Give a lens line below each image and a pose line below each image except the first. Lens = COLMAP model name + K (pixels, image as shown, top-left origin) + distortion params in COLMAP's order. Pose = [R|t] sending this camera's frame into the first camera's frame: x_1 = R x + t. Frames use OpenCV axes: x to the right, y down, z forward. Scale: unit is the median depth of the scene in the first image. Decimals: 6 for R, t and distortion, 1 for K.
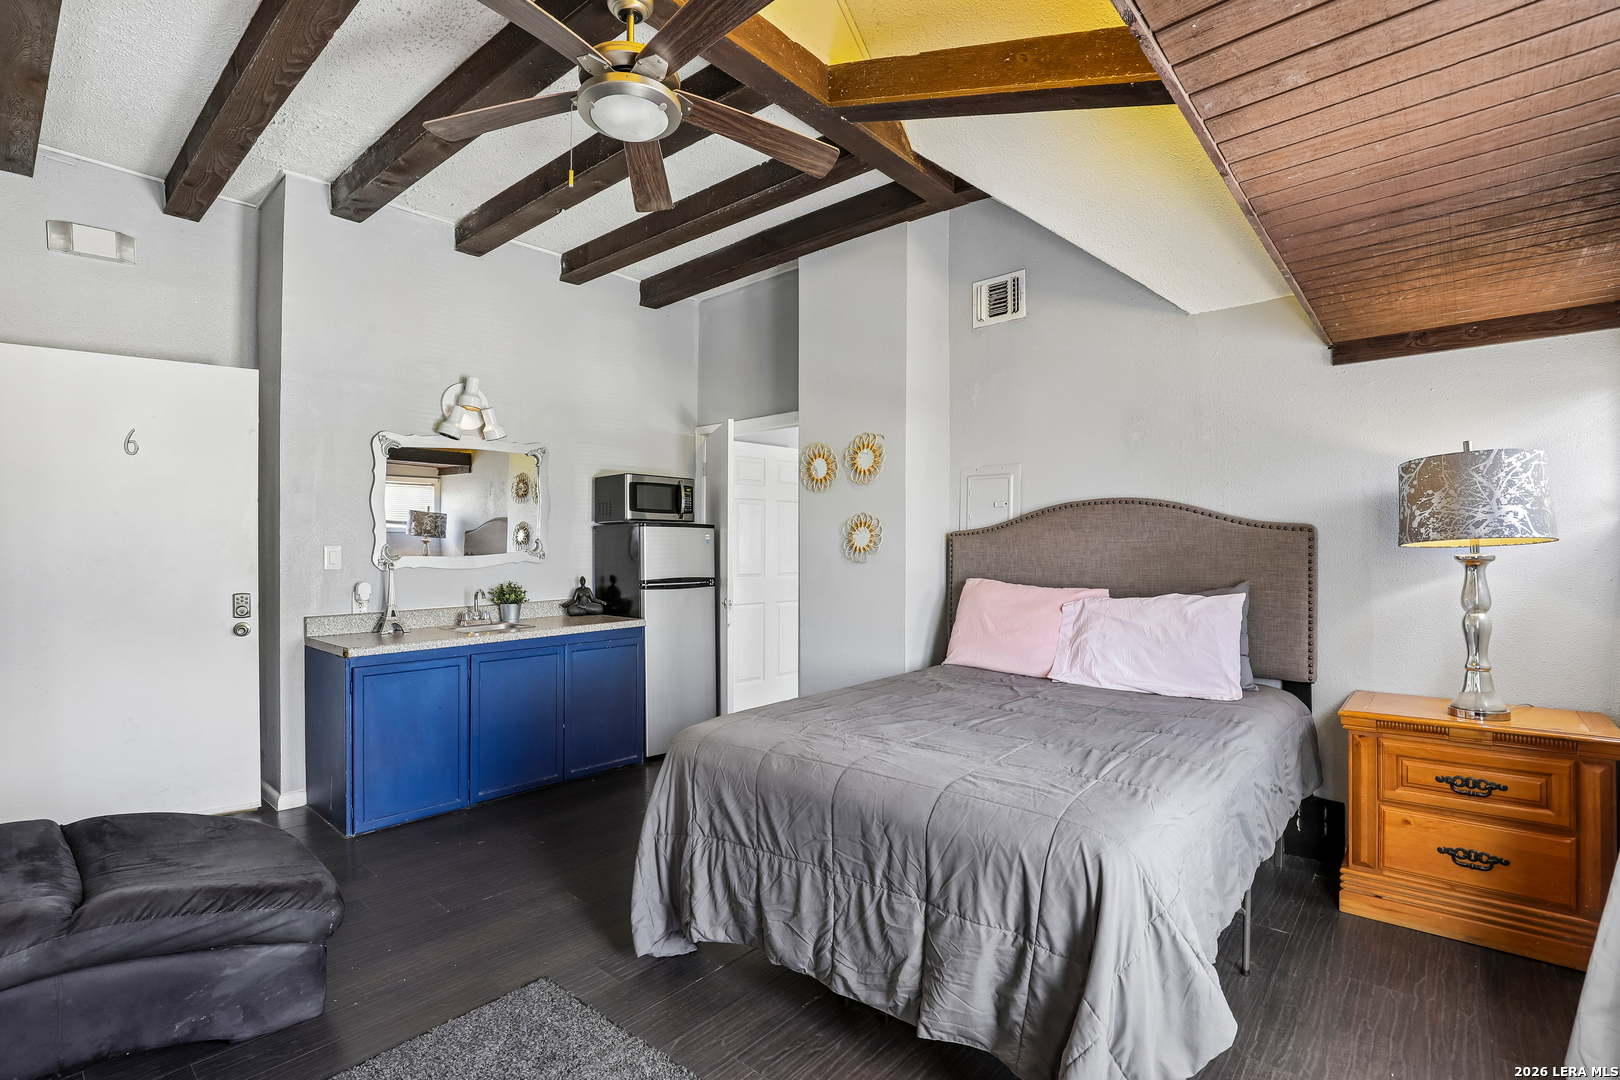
lens RADIAL K [[756.4, 0, 806.9], [0, 756.4, 540.2], [0, 0, 1]] dist [-0.033987, 0.005149]
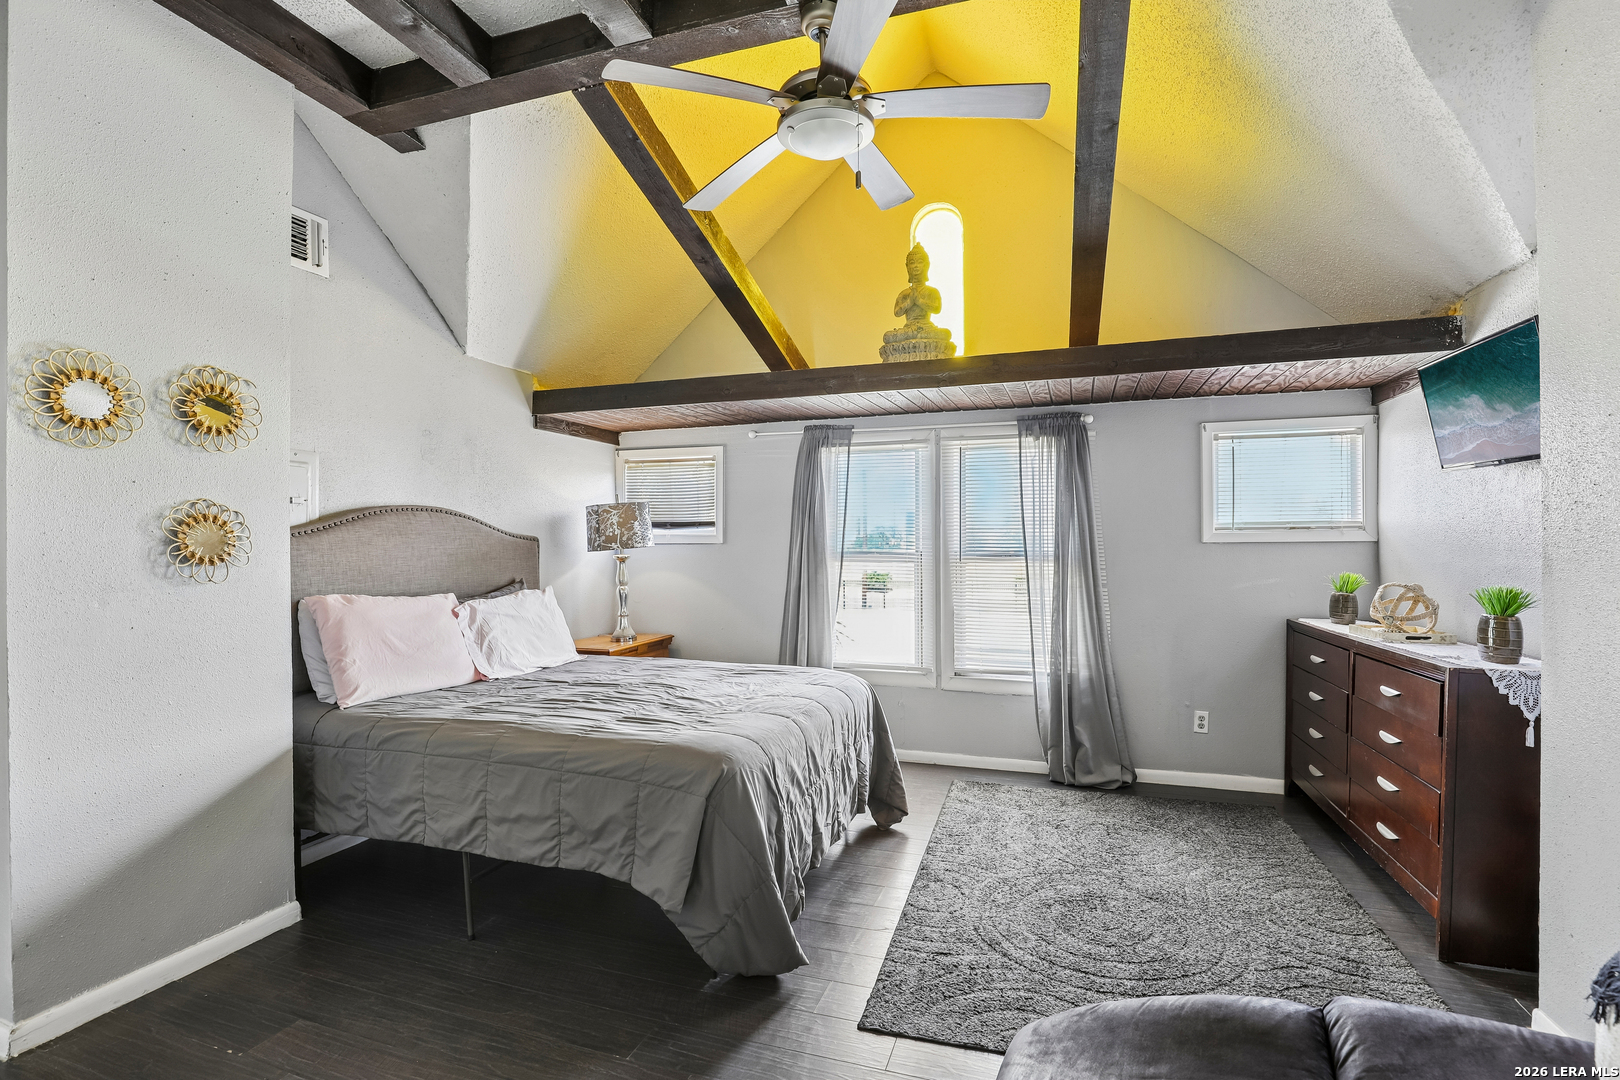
lens RADIAL K [[756.4, 0, 805.9], [0, 756.4, 544.3], [0, 0, 1]] dist [-0.033987, 0.005149]
pose [[-0.386092, 0.002421, 0.922457, -0.768419], [-0.006813, 0.999962, -0.005476, -0.001081], [-0.922435, -0.008399, -0.386061, 0.943896]]
